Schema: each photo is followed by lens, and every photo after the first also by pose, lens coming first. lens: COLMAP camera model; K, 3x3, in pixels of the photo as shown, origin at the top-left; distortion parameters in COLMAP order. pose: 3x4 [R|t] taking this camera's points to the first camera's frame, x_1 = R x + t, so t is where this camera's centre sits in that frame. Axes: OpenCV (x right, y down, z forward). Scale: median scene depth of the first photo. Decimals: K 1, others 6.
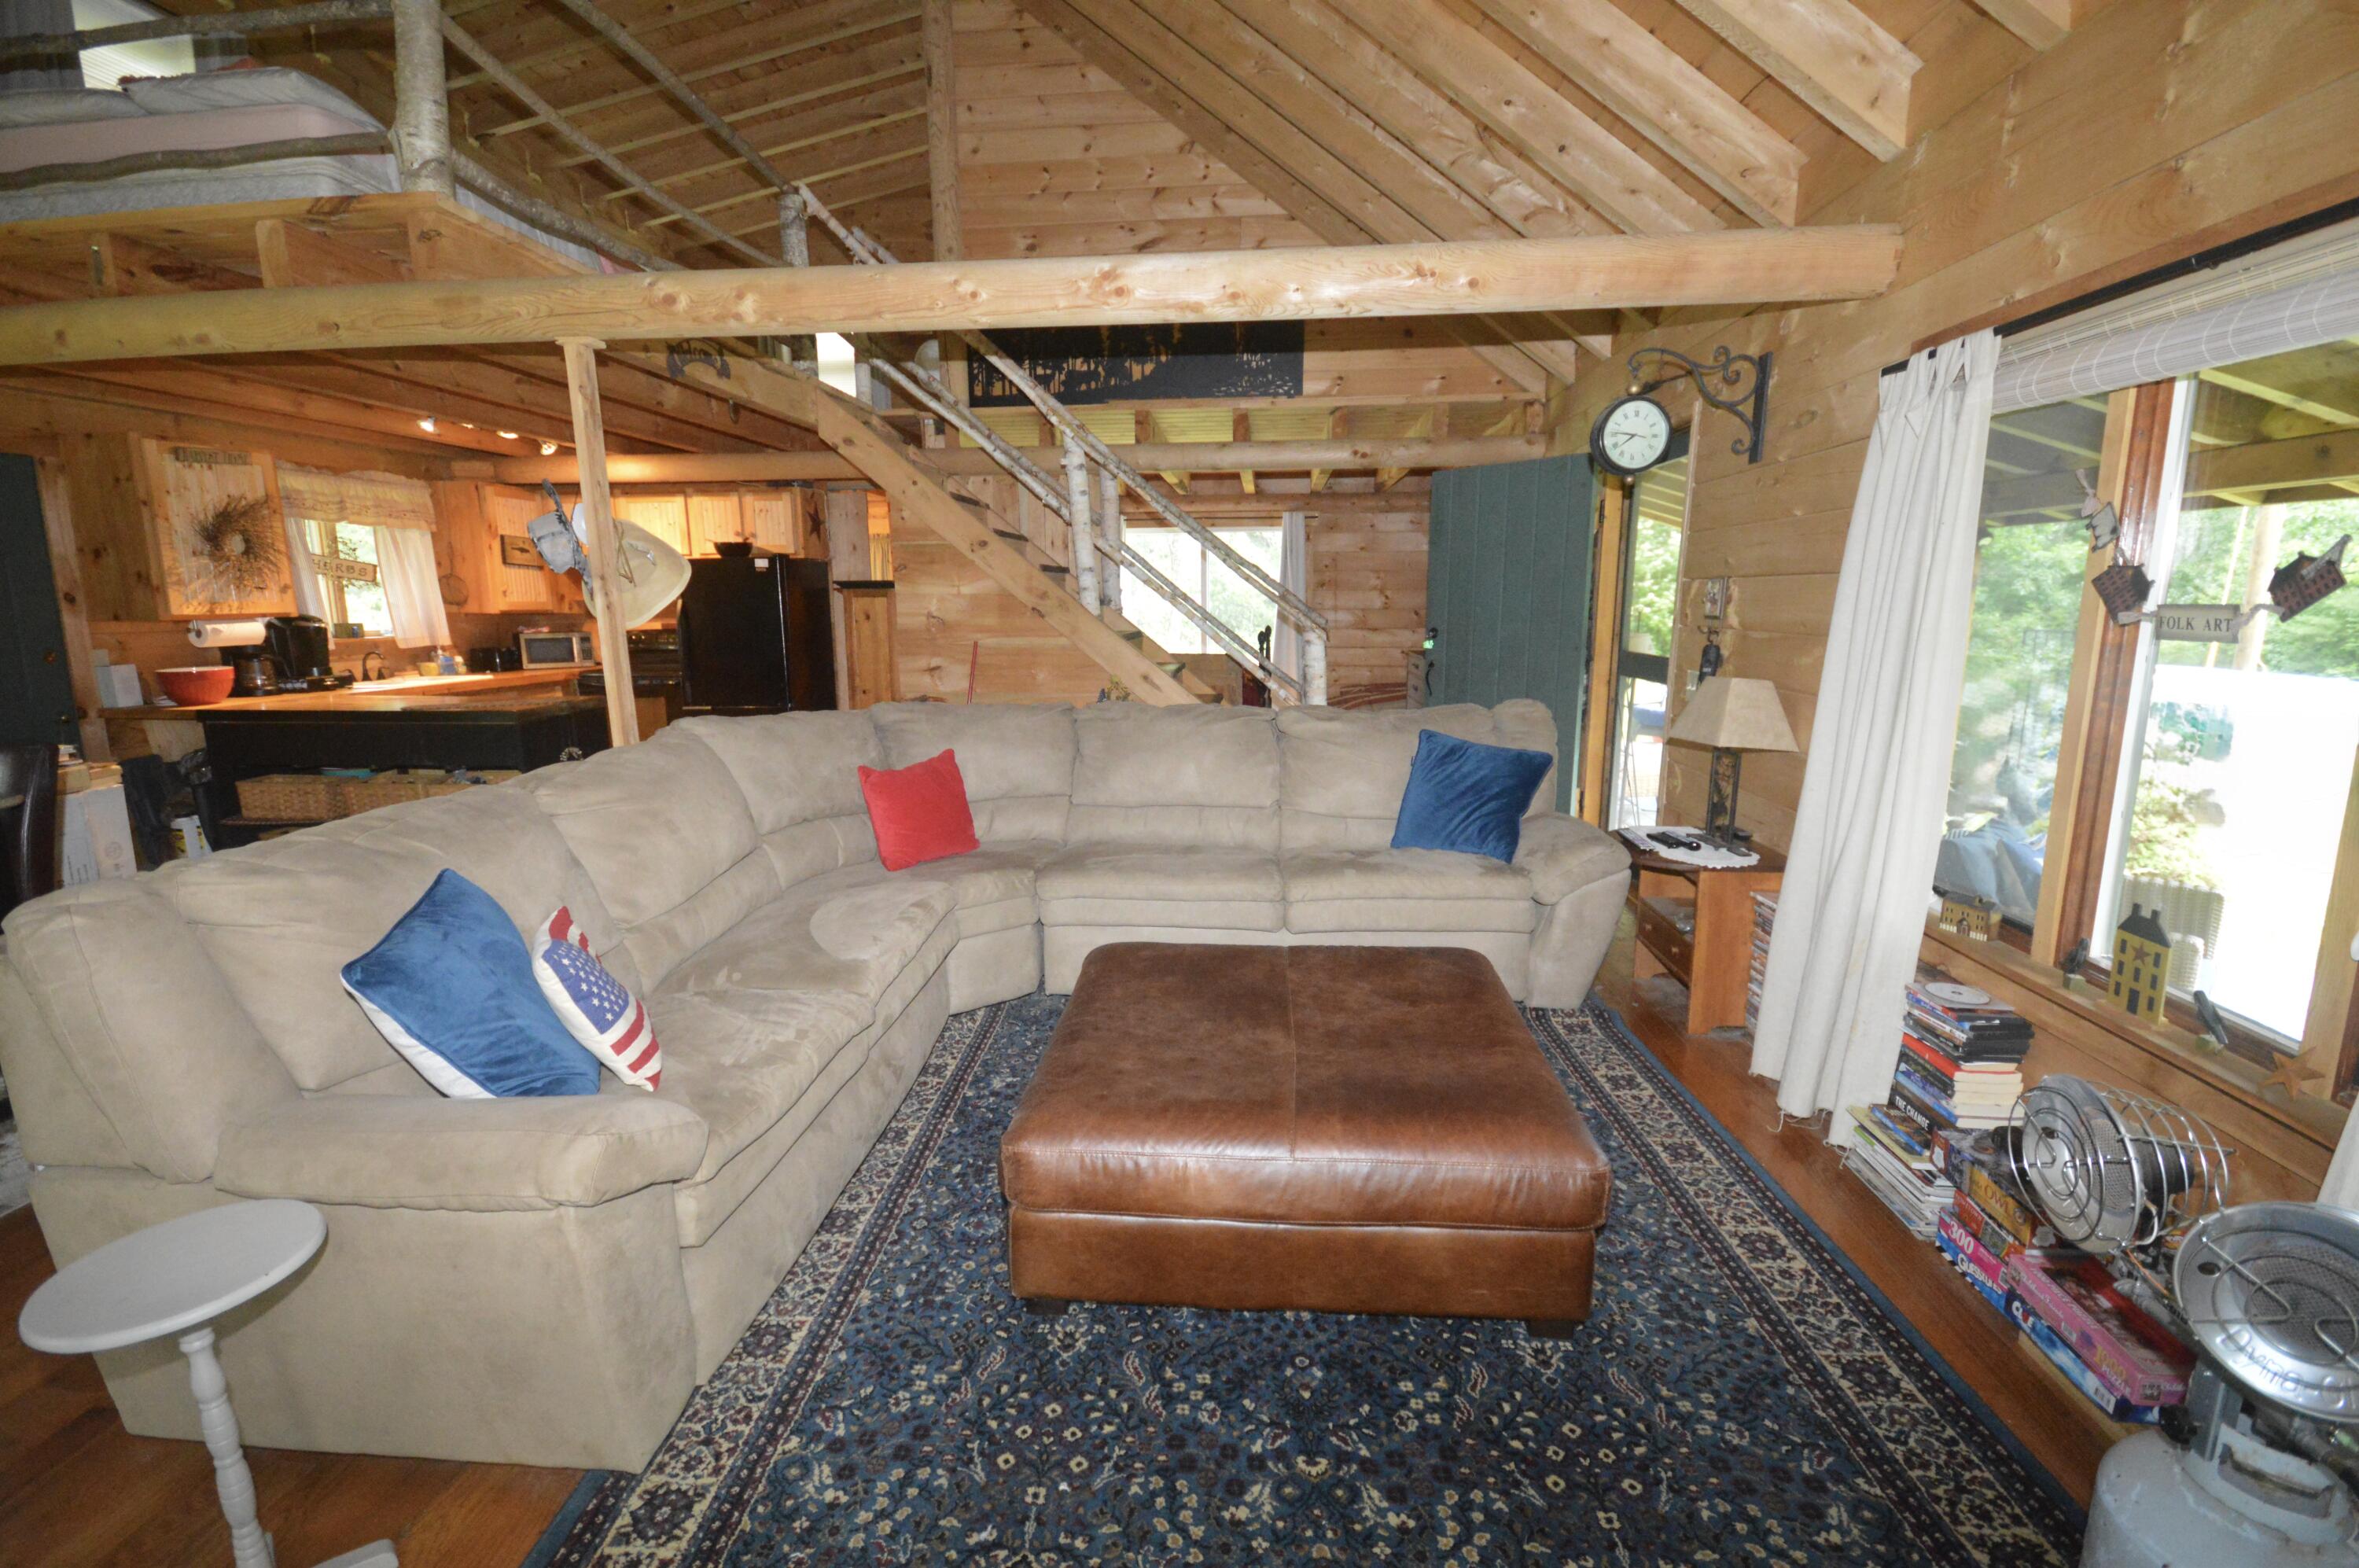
lens RADIAL K [[1037.8, 0, 1159.7], [0, 1037.8, 779.0], [0, 0, 1]] dist [0.000109, -0.000509]
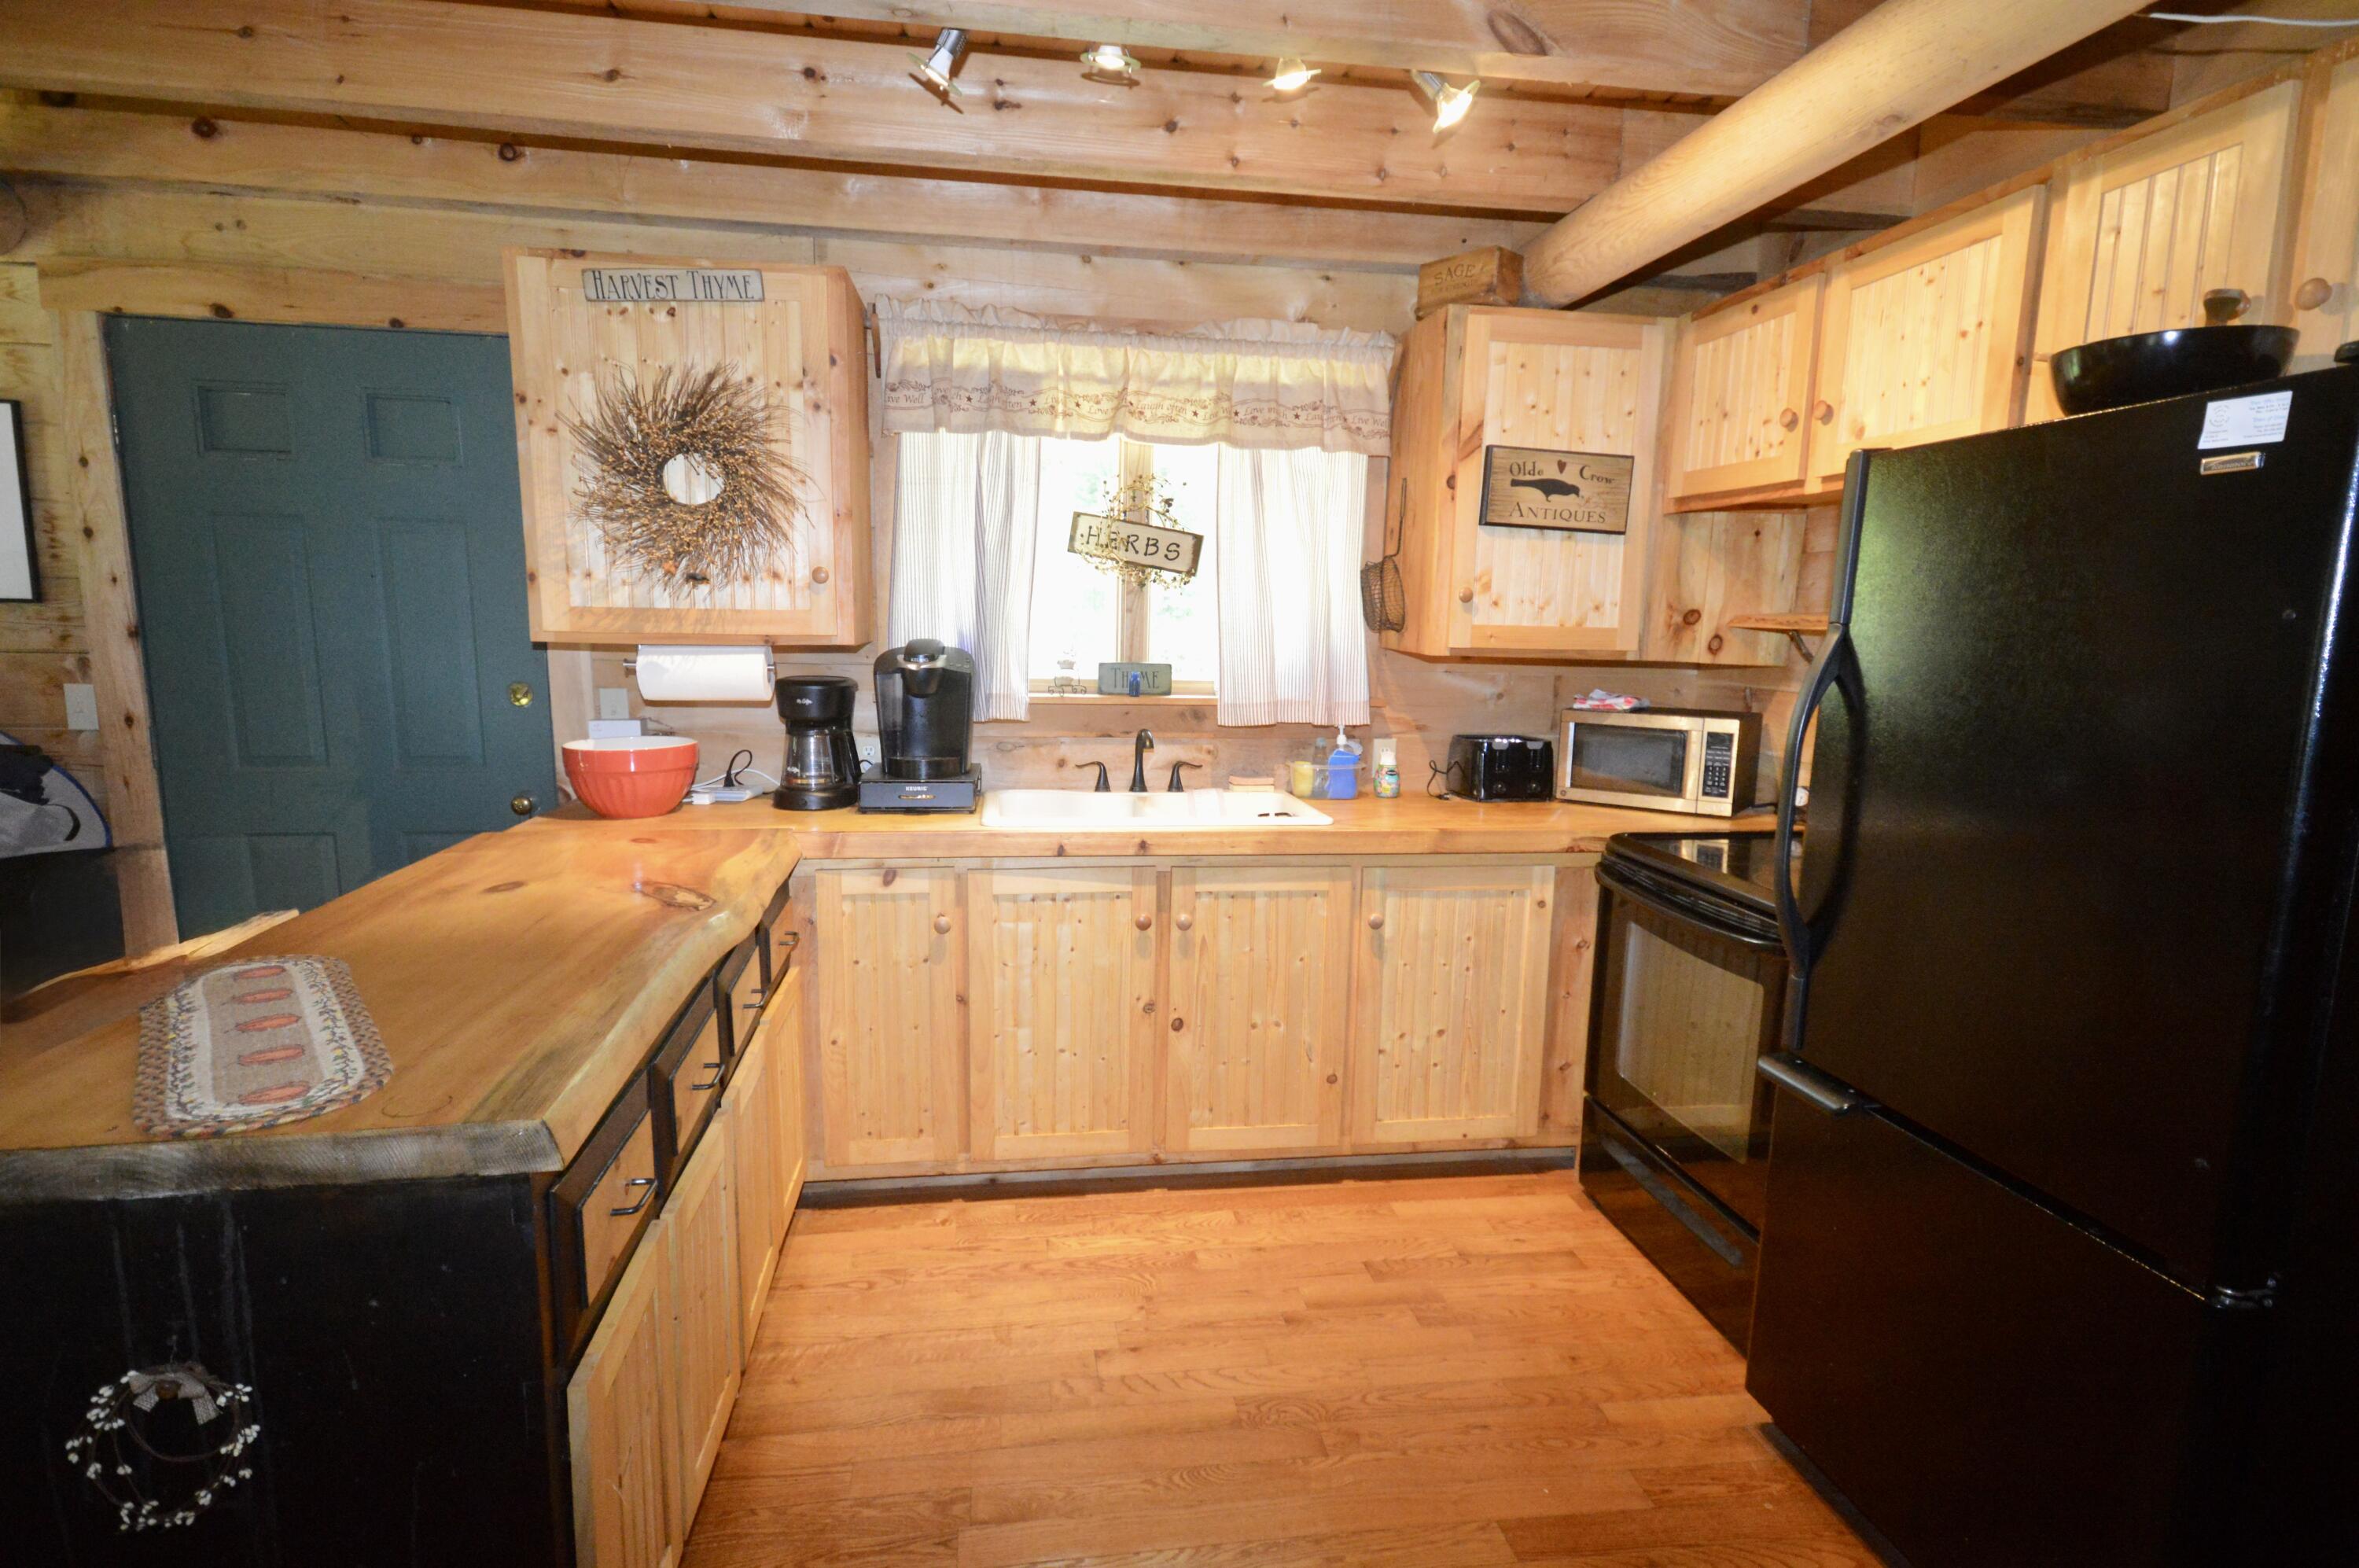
lens RADIAL K [[1202.4, 0, 1177.1], [0, 1202.4, 788.3], [0, 0, 1]] dist [0.019219, -0.006272]
pose [[0.243412, 0.151164, -0.958071, -0.235327], [-0.186801, 0.976594, 0.106627, -0.142584], [0.951765, 0.153014, 0.265953, 0.807329]]
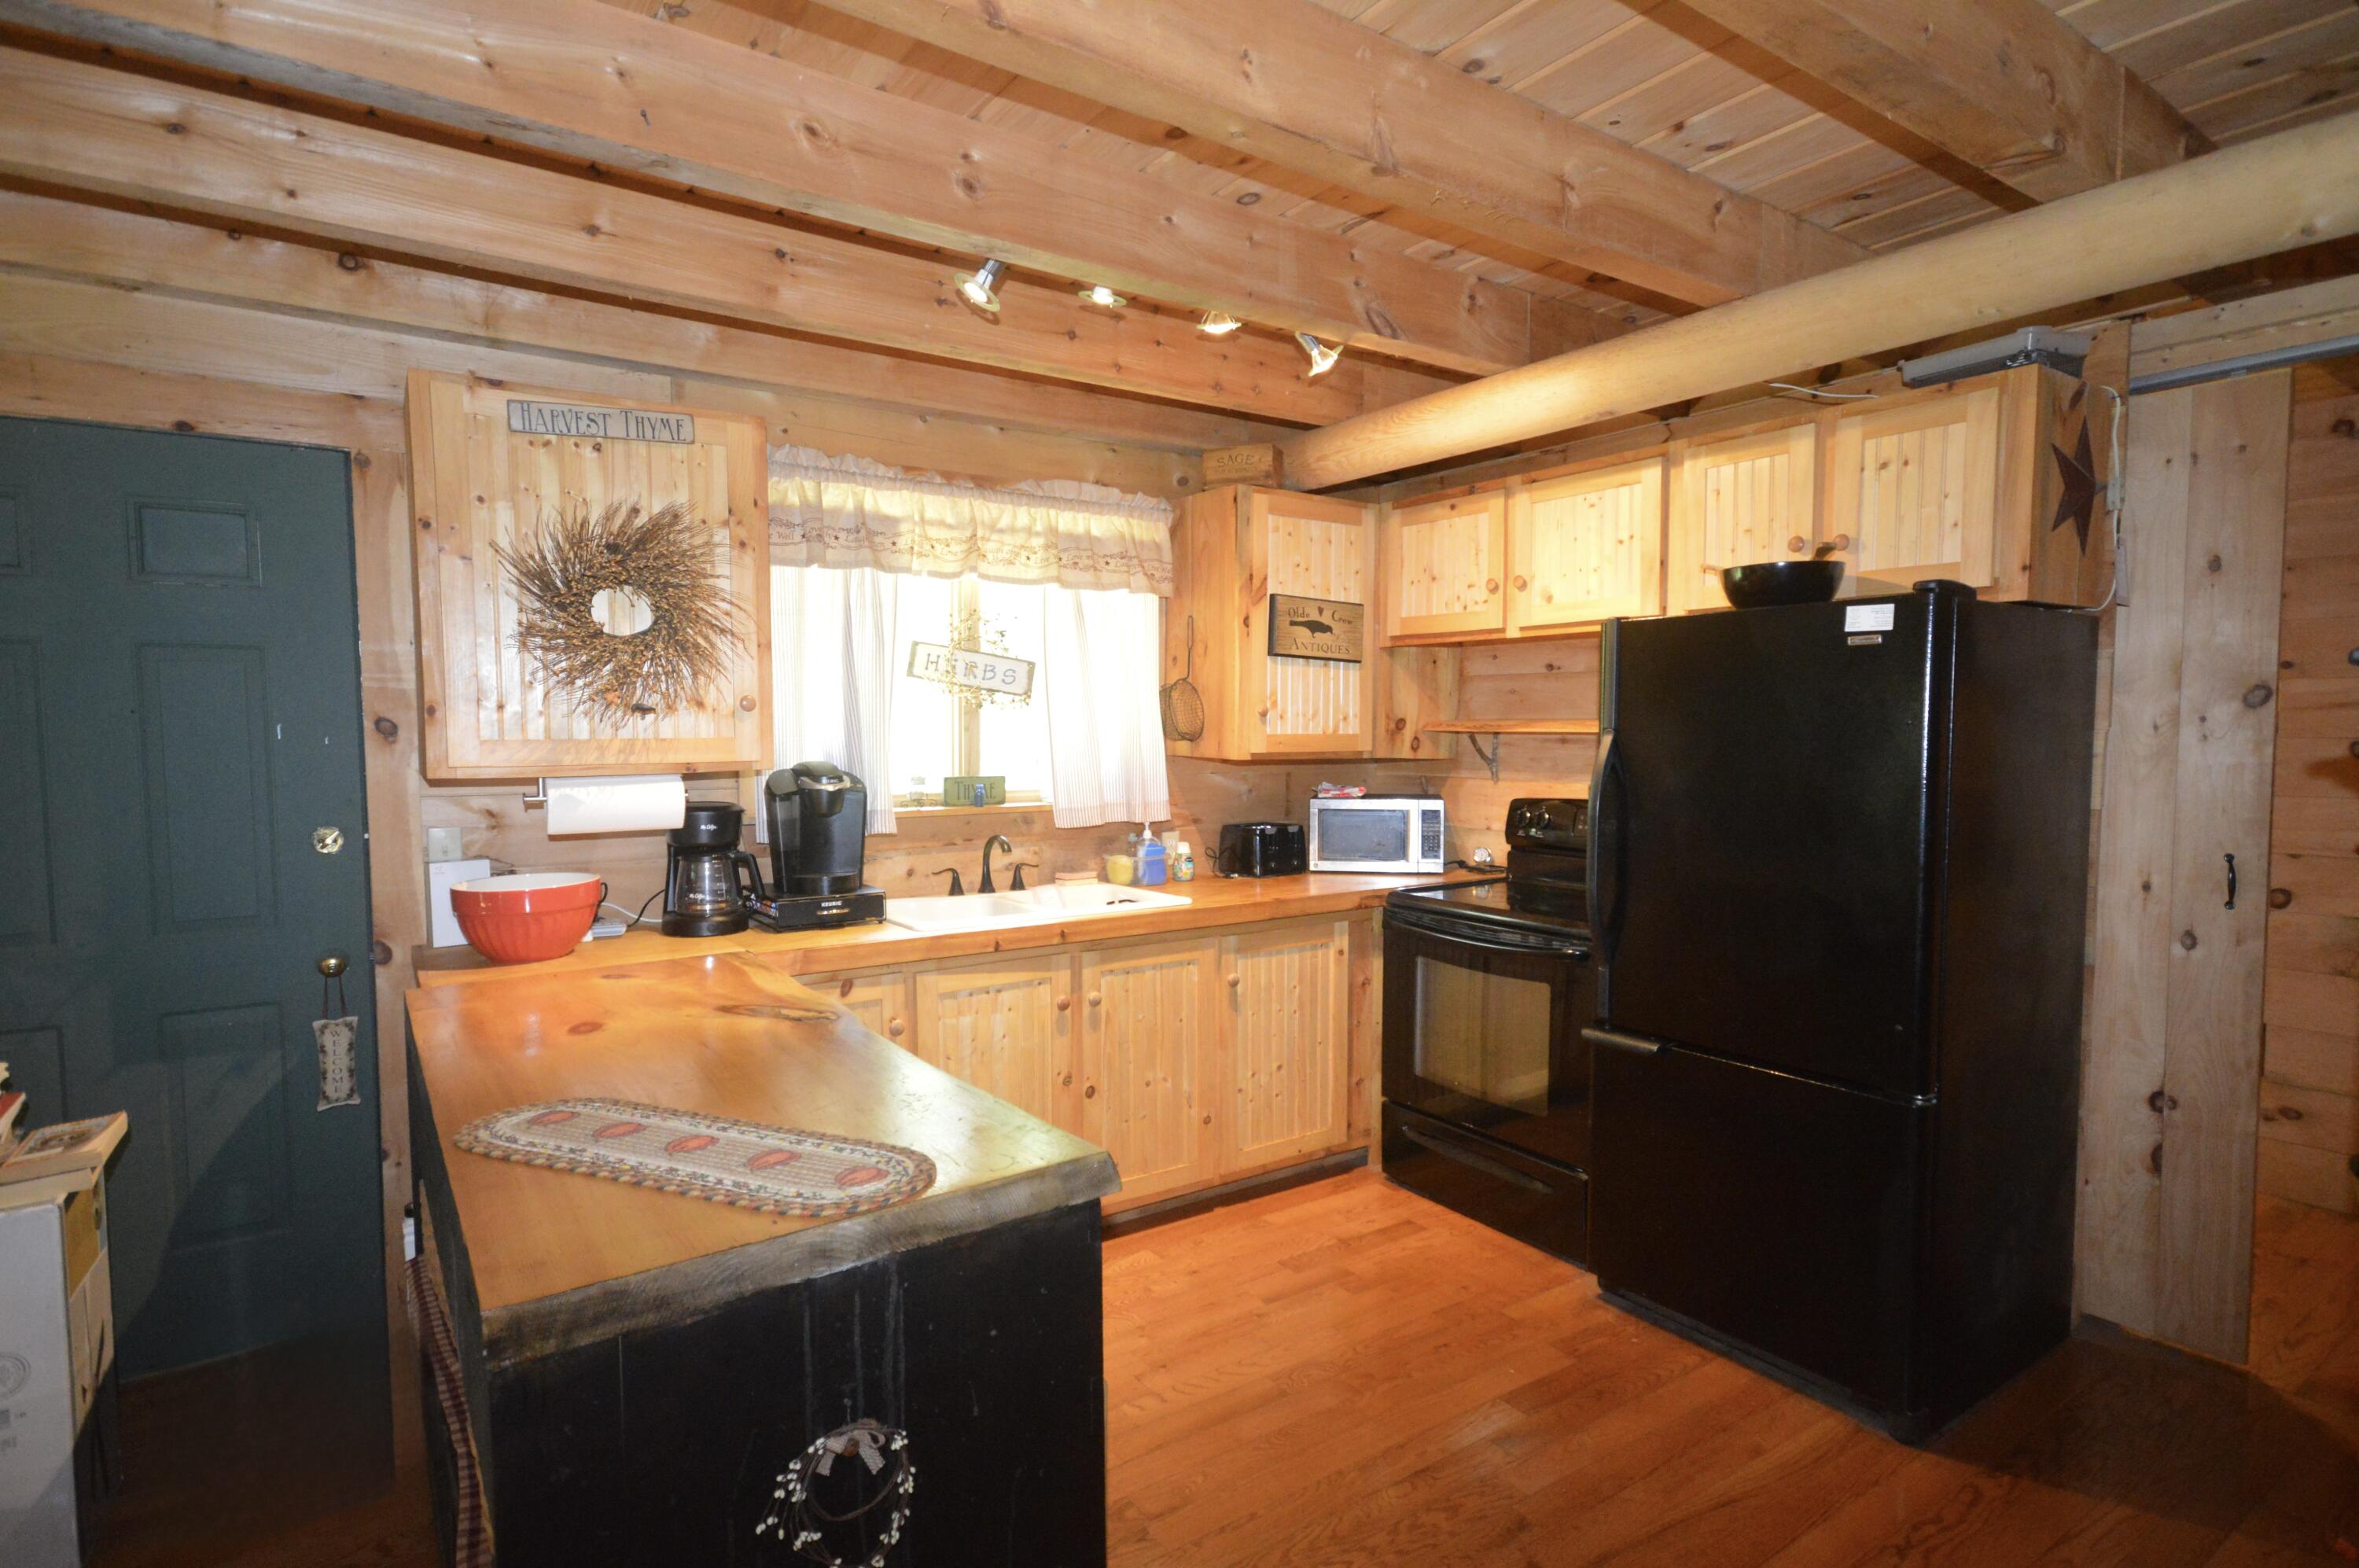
lens RADIAL K [[1202.4, 0, 1179.9], [0, 1202.4, 783.3], [0, 0, 1]] dist [0.019219, -0.006272]
pose [[0.646226, 0.043107, -0.761928, -0.246273], [-0.132480, 0.989581, -0.056376, -0.115759], [0.751559, 0.137372, 0.645204, 0.636651]]
